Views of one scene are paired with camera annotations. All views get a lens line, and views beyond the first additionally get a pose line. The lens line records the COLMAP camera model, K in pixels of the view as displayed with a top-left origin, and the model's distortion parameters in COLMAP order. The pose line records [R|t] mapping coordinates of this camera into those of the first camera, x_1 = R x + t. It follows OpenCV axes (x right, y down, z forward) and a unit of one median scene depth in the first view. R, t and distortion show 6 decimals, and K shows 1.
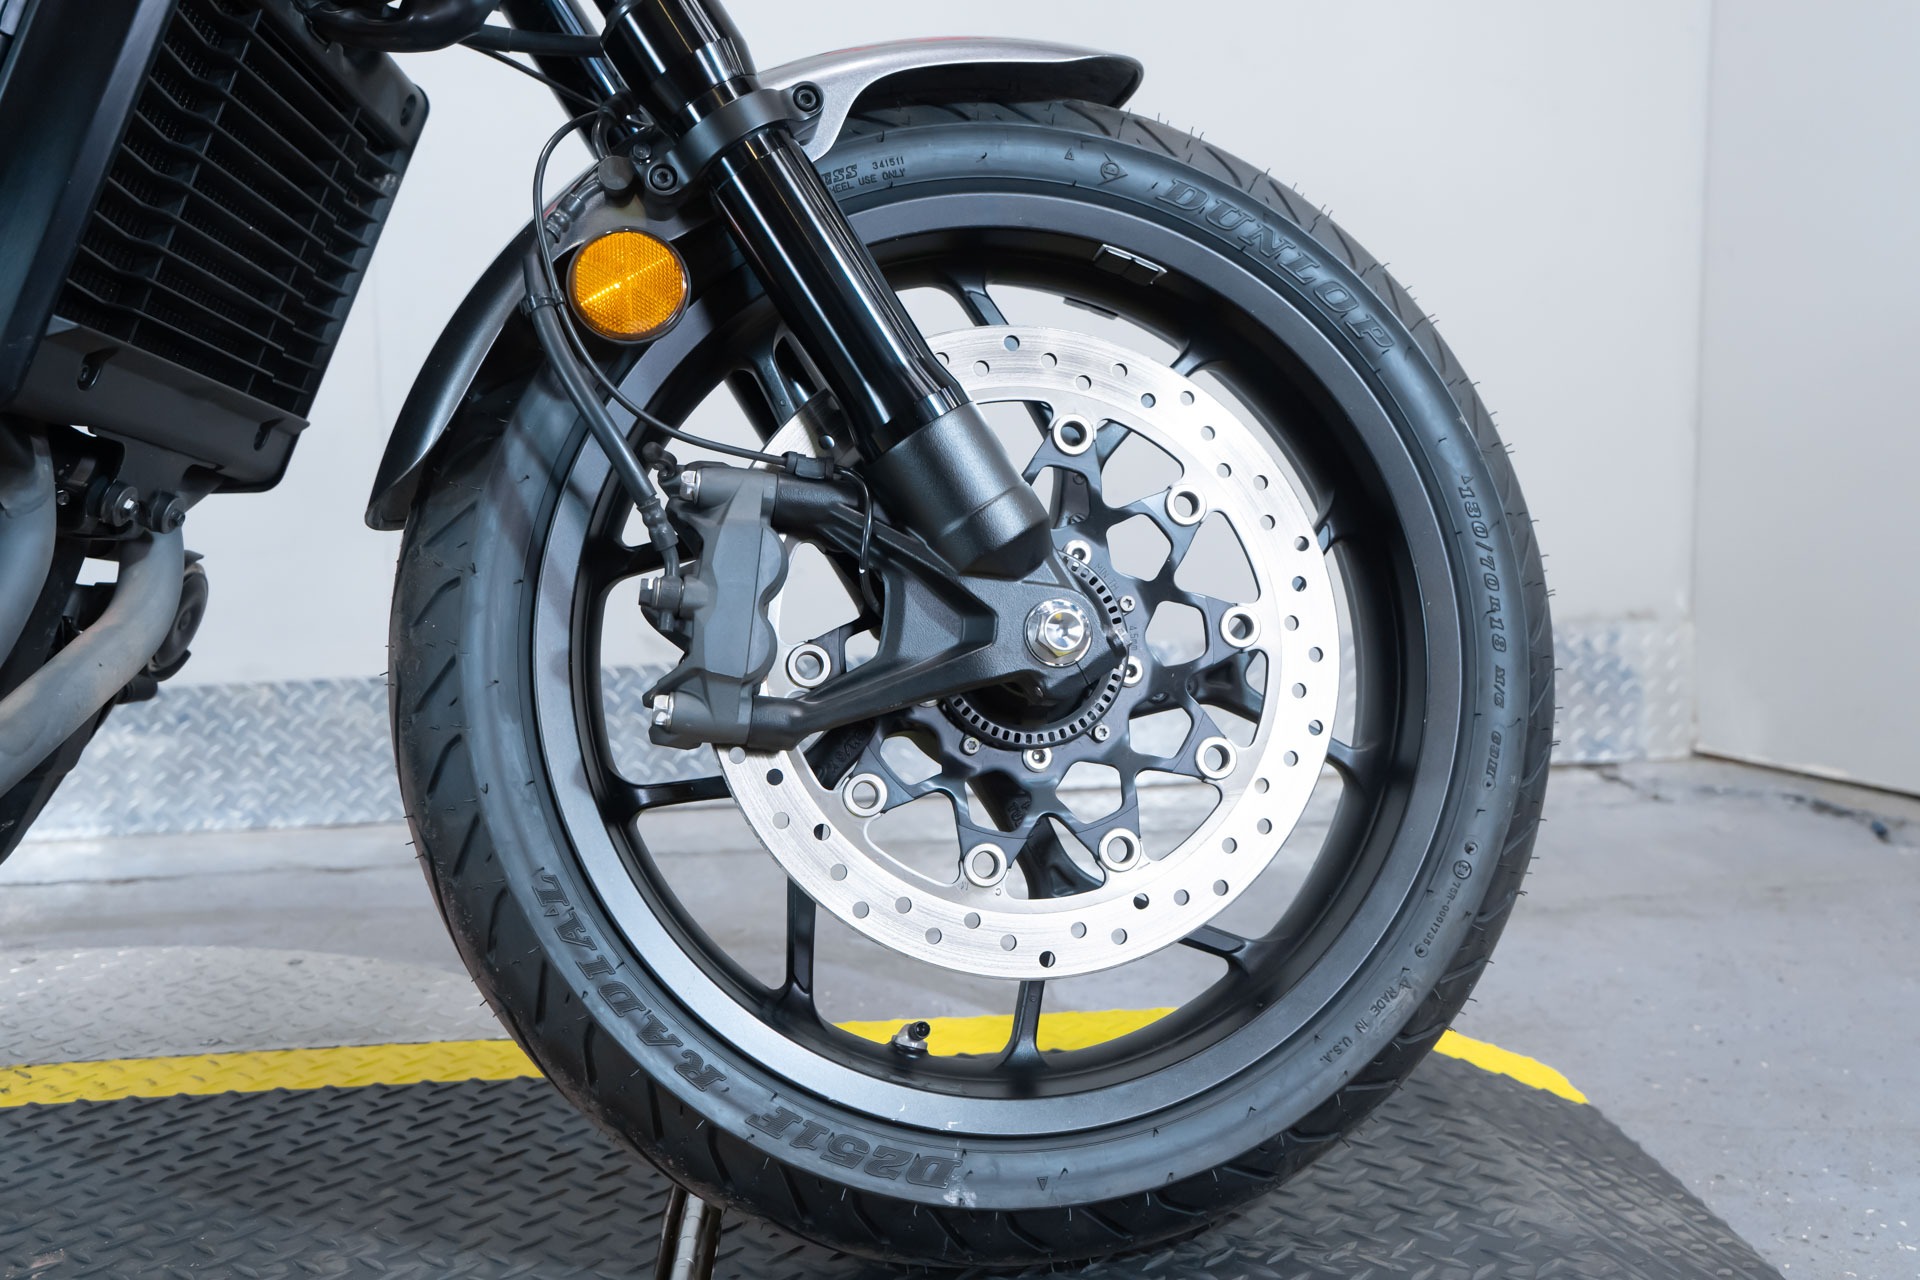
lens RADIAL K [[1820.6, 0, 960.0], [0, 1820.6, 640.0], [0, 0, 1]] dist [0.001896, 0.003589]
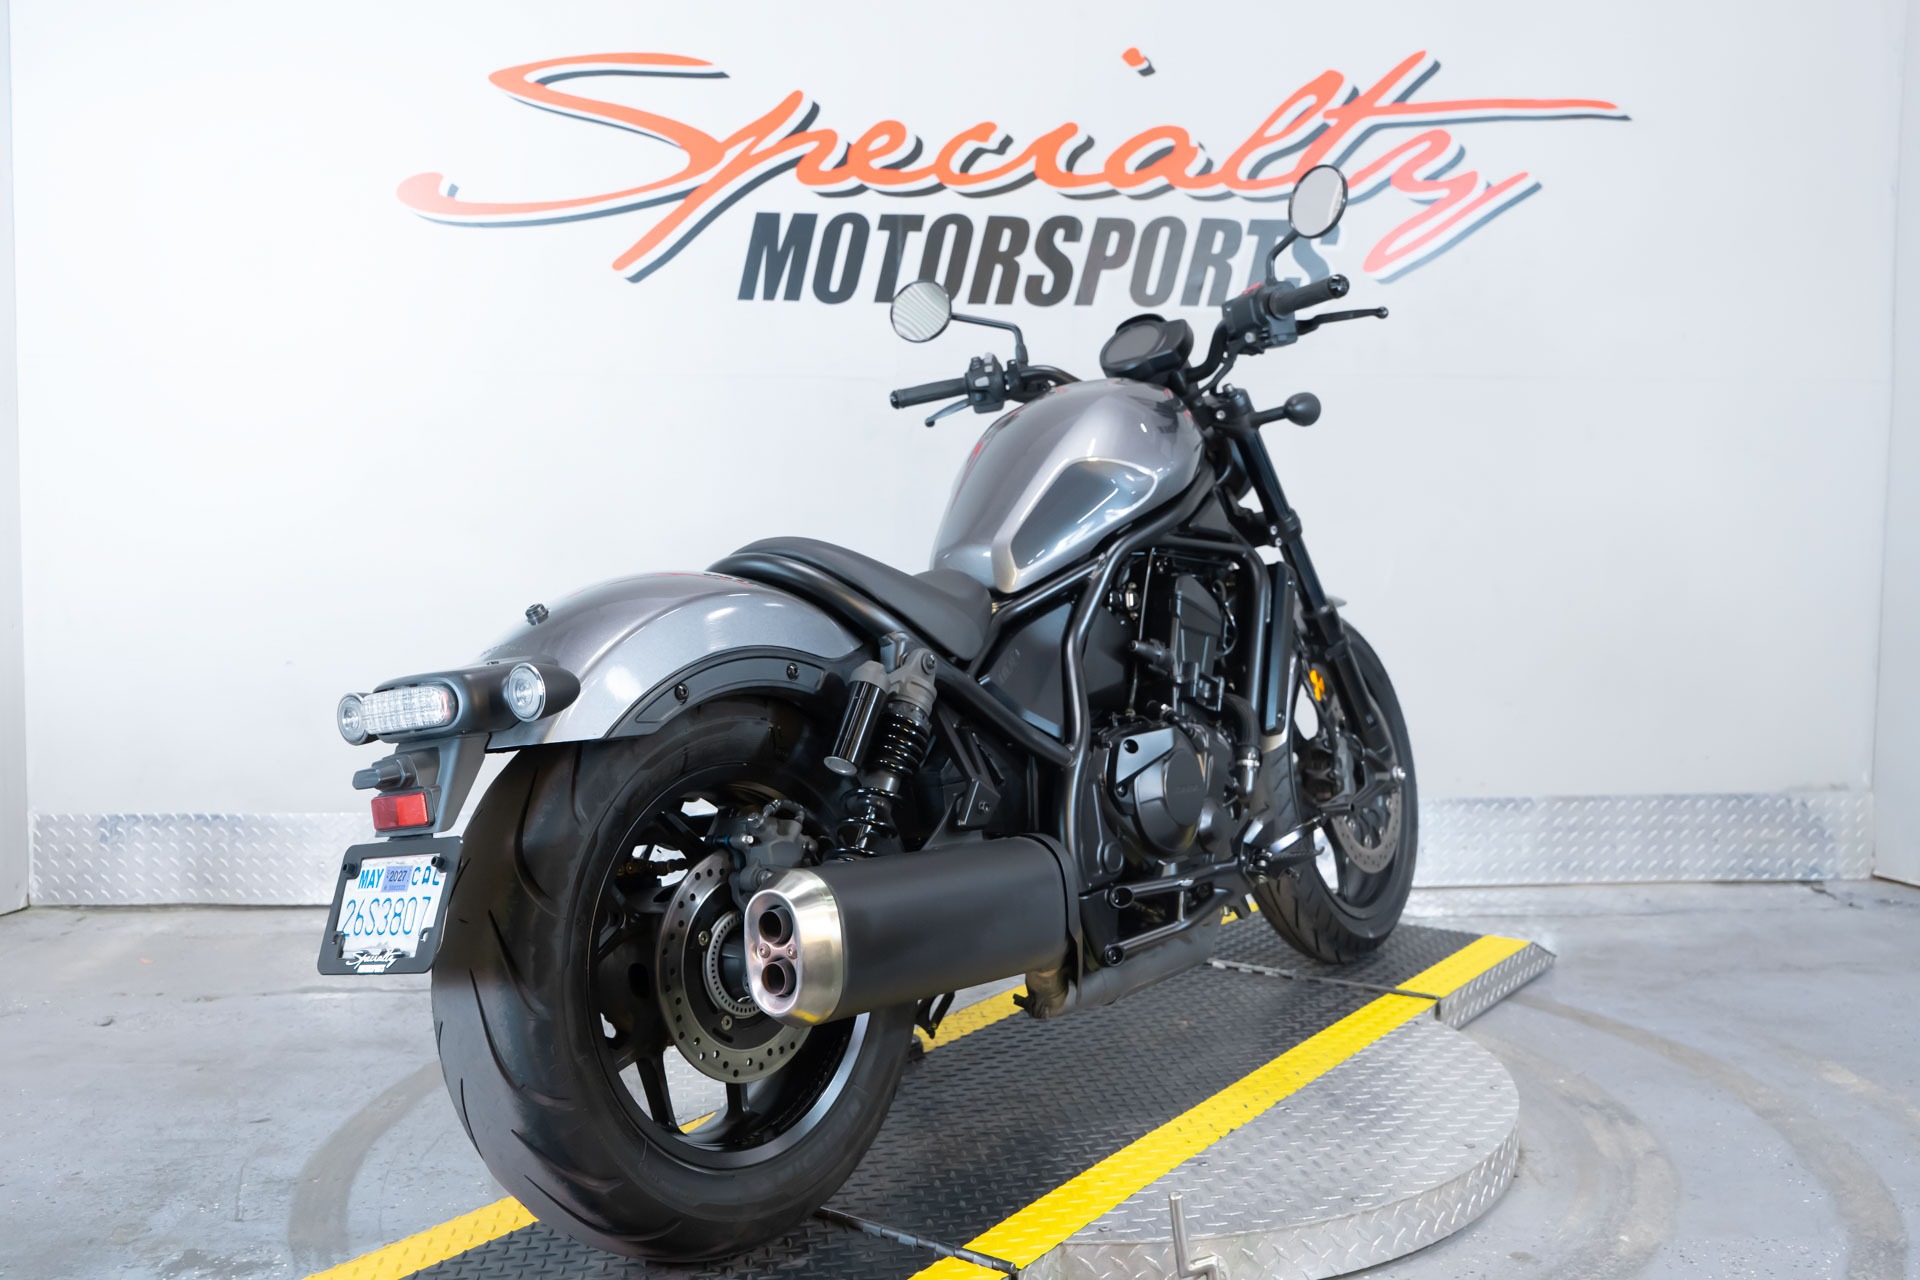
lens RADIAL K [[1867.7, 0, 960.0], [0, 1867.7, 640.0], [0, 0, 1]] dist [-0.005215, 0.036189]
pose [[0.998541, 0.026842, -0.046864, -0.318854], [-0.028297, 0.999129, -0.030671, -0.071232], [0.045999, 0.031952, 0.998430, -0.664223]]
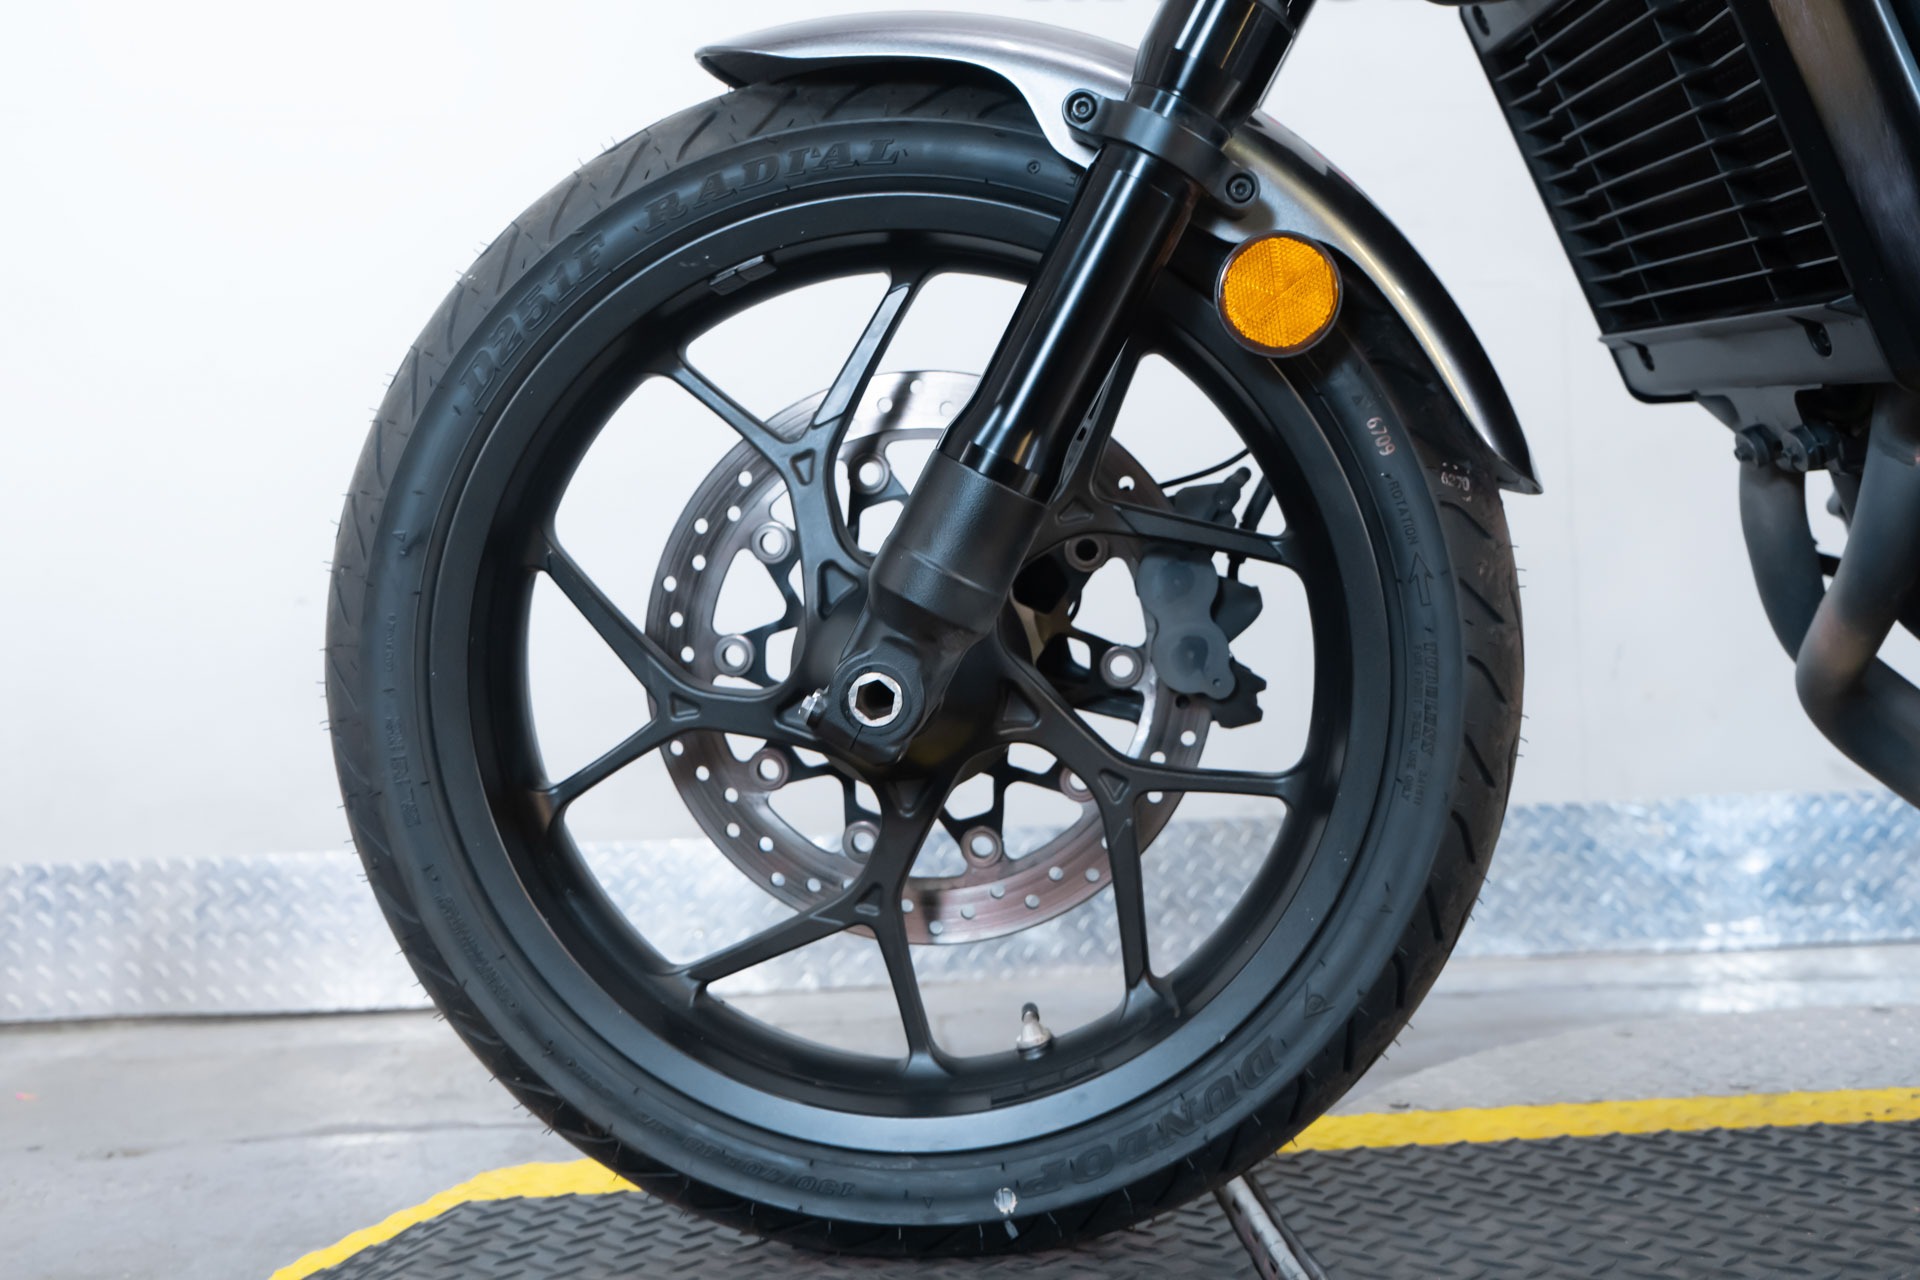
lens RADIAL K [[1820.6, 0, 960.0], [0, 1820.6, 640.0], [0, 0, 1]] dist [0.001896, 0.003589]
pose [[0.998848, -0.006946, -0.047481, -0.580228], [-0.000287, 0.988587, -0.150654, 0.074426], [0.047985, 0.150494, 0.987446, -0.010596]]
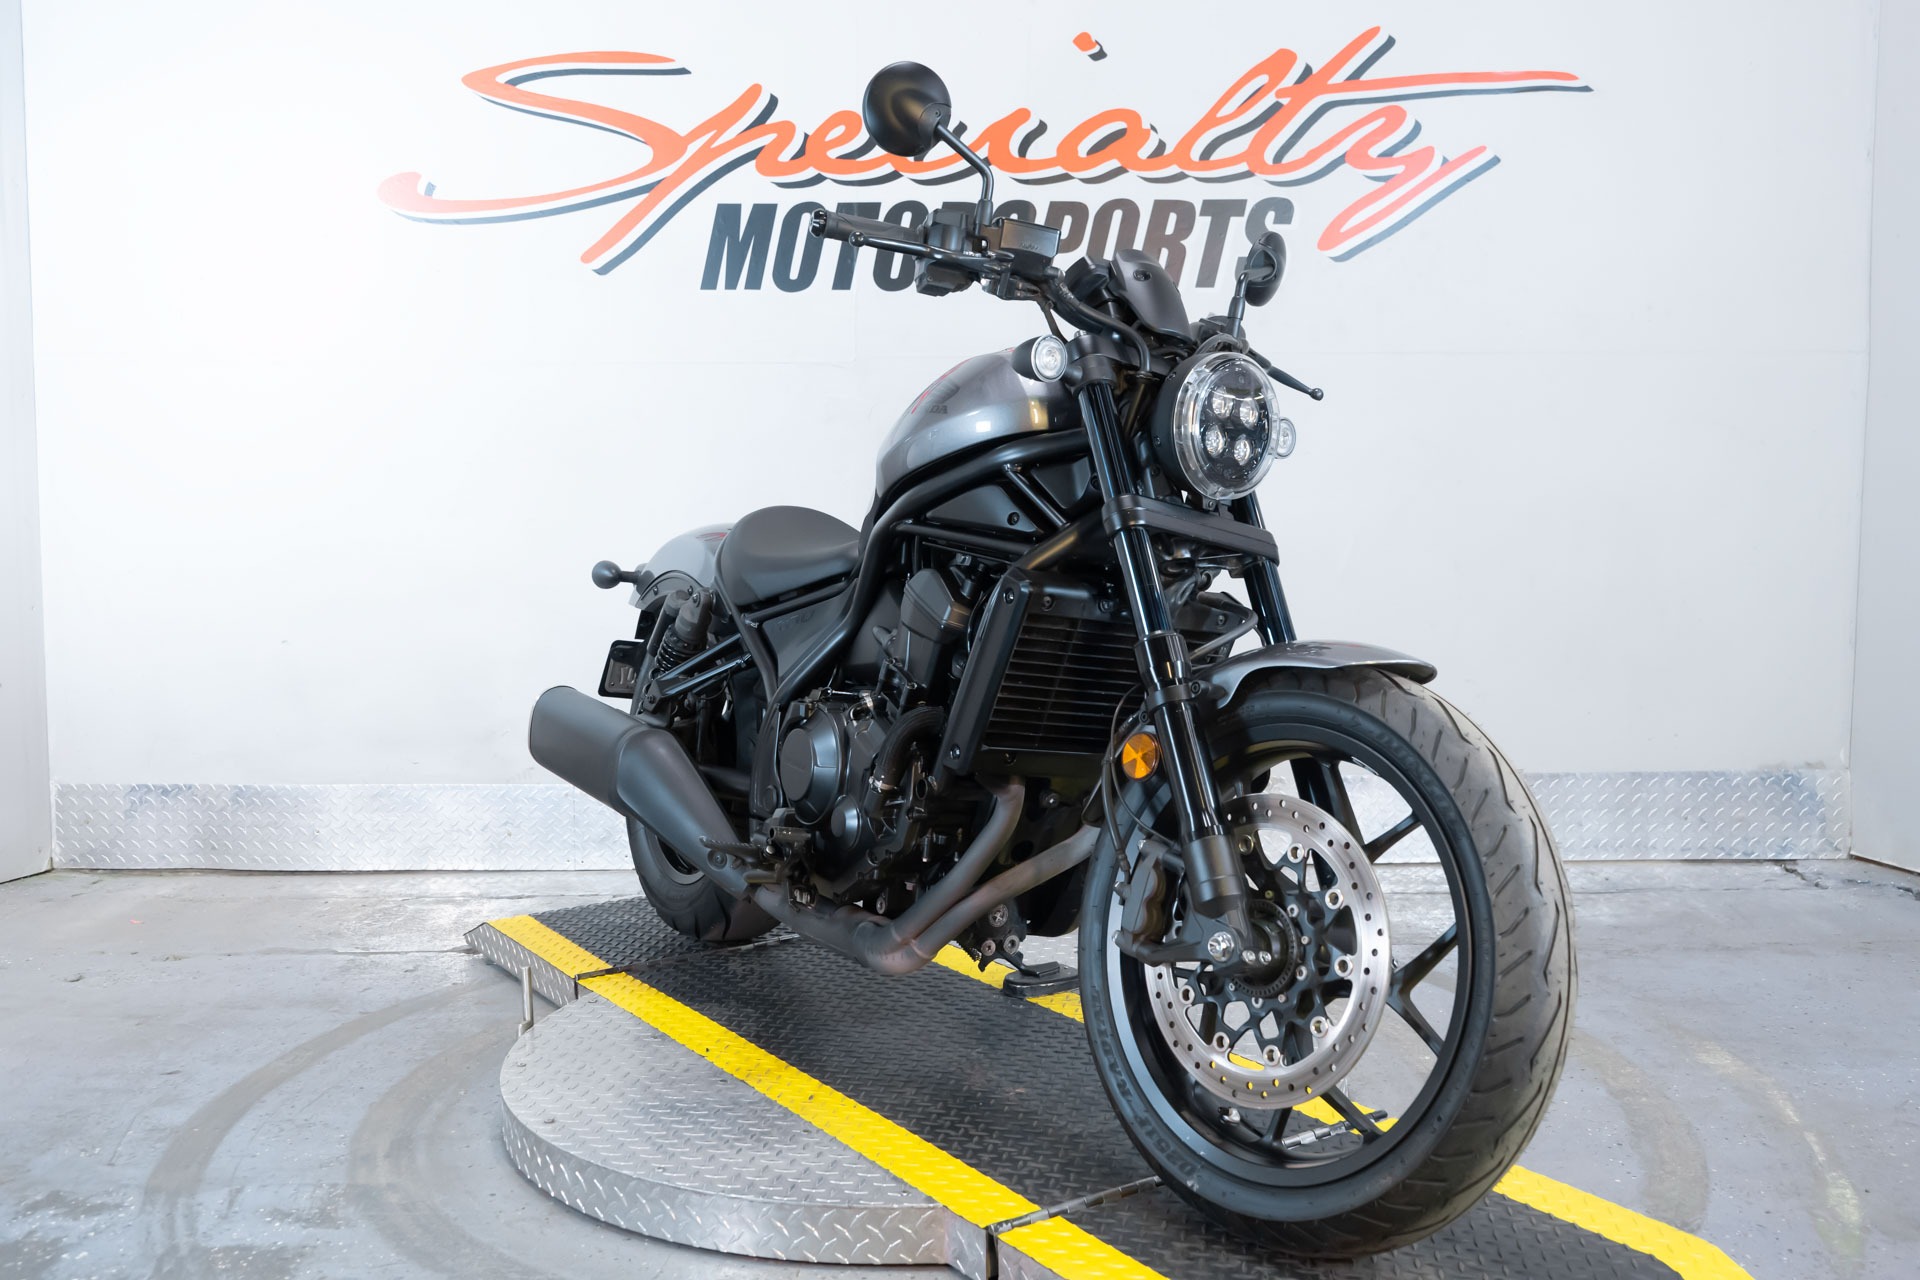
lens RADIAL K [[1833.9, 0, 960.0], [0, 1833.9, 640.0], [0, 0, 1]] dist [0.000780, 0.002925]
pose [[0.990958, 0.025786, -0.131675, -0.146055], [-0.028054, 0.999488, -0.015399, -0.077580], [0.131210, 0.018954, 0.991173, -0.656066]]
